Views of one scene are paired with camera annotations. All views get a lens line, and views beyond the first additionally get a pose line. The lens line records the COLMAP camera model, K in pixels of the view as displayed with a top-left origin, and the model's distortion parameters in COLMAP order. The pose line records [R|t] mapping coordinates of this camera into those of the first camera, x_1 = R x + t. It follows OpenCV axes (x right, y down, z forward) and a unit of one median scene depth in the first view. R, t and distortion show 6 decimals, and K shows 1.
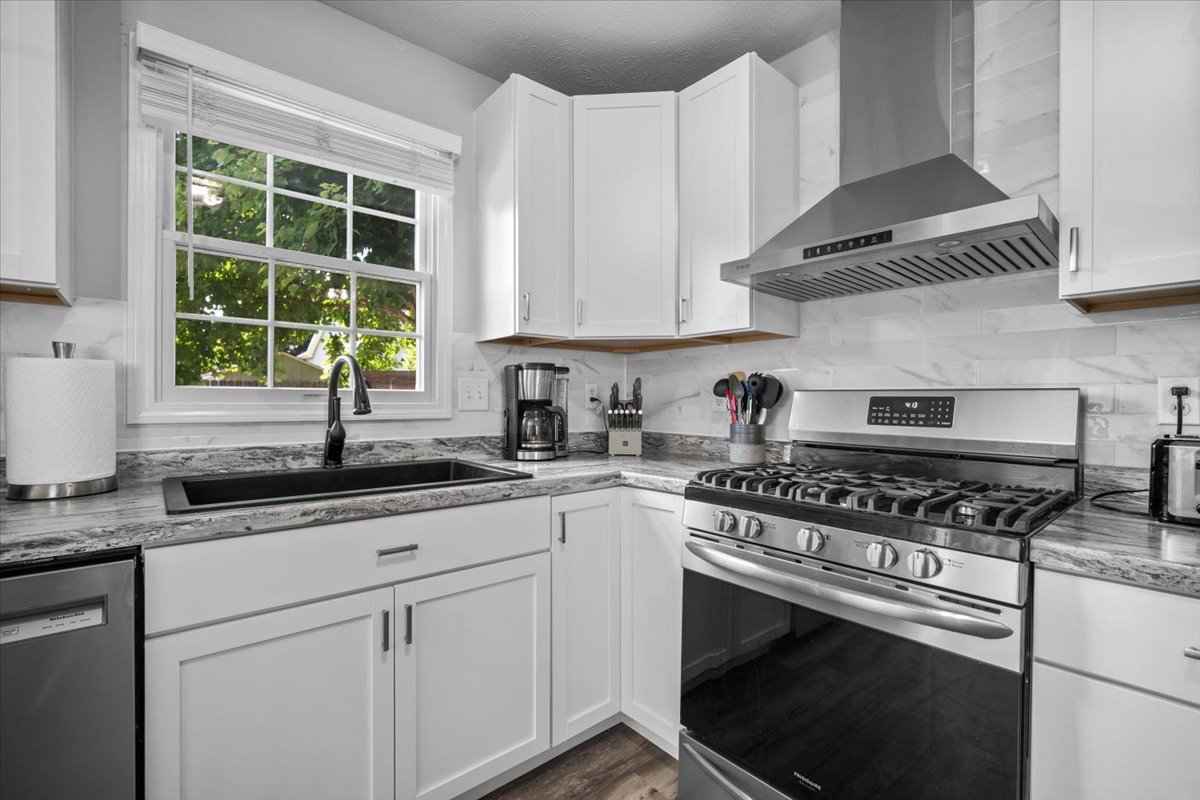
lens RADIAL K [[525.3, 0, 597.4], [0, 525.3, 403.0], [0, 0, 1]] dist [-0.009493, 0.001095]
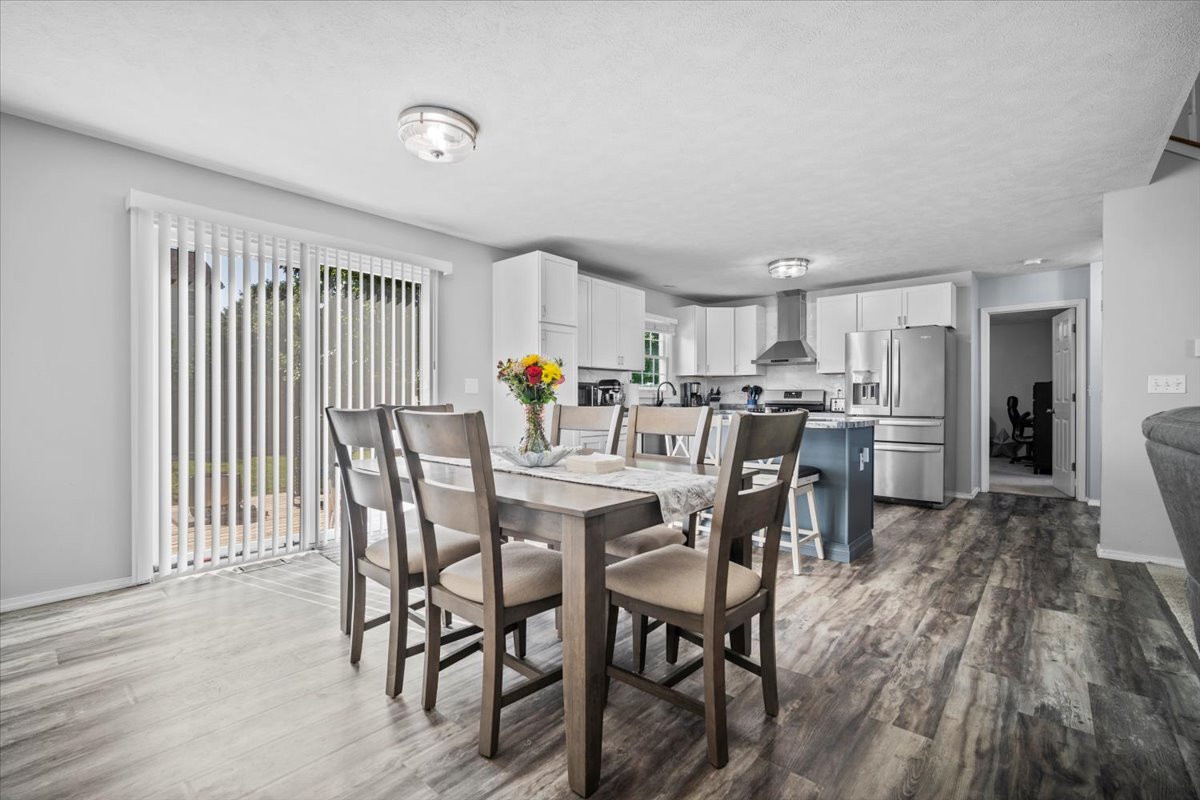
lens RADIAL K [[525.3, 0, 597.4], [0, 525.3, 403.0], [0, 0, 1]] dist [-0.009493, 0.001095]
pose [[0.989758, -0.003143, 0.142722, -1.321746], [0.002946, 0.999994, 0.001594, 0.057707], [-0.142726, -0.001157, 0.989762, -2.495119]]
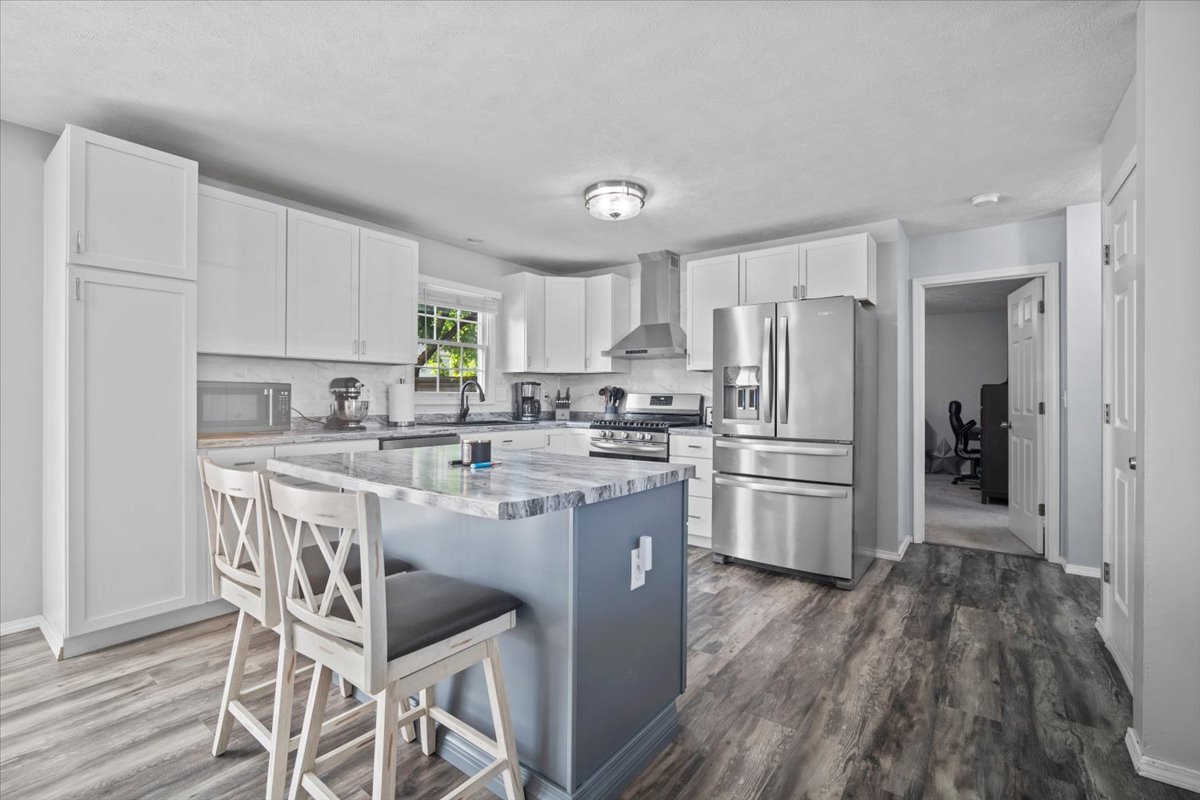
lens RADIAL K [[524.3, 0, 600.2], [0, 524.3, 396.3], [0, 0, 1]] dist [-0.009292, 0.000271]
pose [[0.975926, 0.001260, 0.218097, -0.344337], [-0.000079, 0.999985, -0.005427, 0.005330], [-0.218101, 0.005279, 0.975912, -1.560330]]
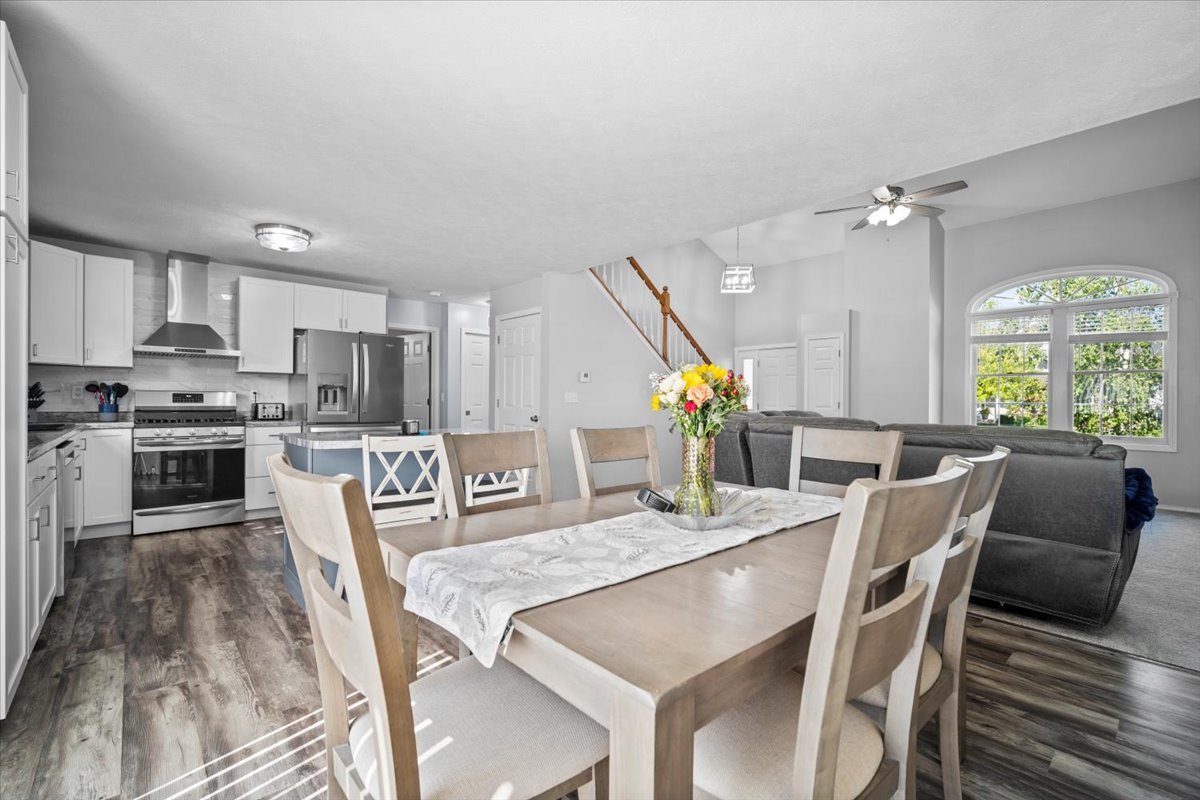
lens RADIAL K [[524.3, 0, 600.2], [0, 524.3, 396.3], [0, 0, 1]] dist [-0.009292, 0.000271]
pose [[-0.019004, -0.000519, 0.999819, -2.099176], [-0.004491, 0.999990, 0.000434, -0.006180], [-0.999809, -0.004482, -0.019006, -1.154524]]
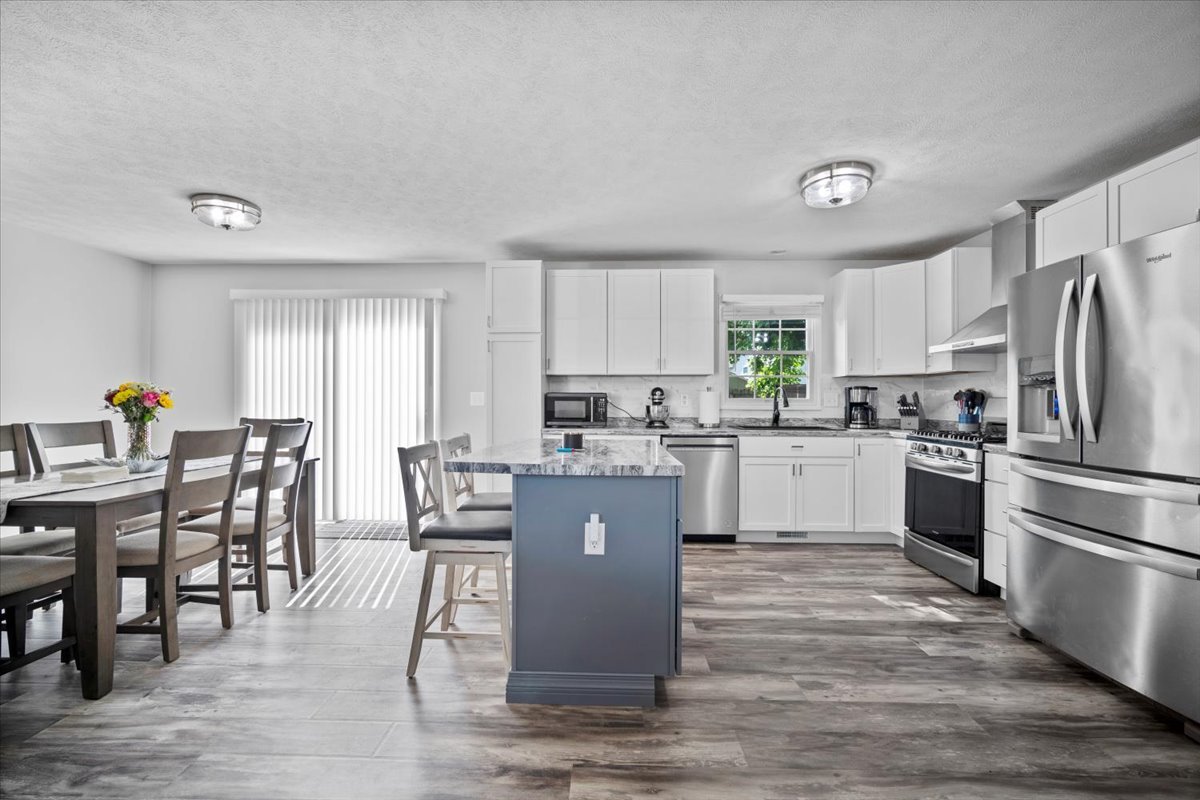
lens RADIAL K [[525.3, 0, 597.4], [0, 525.3, 403.0], [0, 0, 1]] dist [-0.009493, 0.001095]
pose [[0.737867, -0.000528, -0.674946, 0.610040], [-0.003322, 0.999985, -0.004413, 0.011224], [0.674938, 0.005498, 0.737854, -1.518641]]
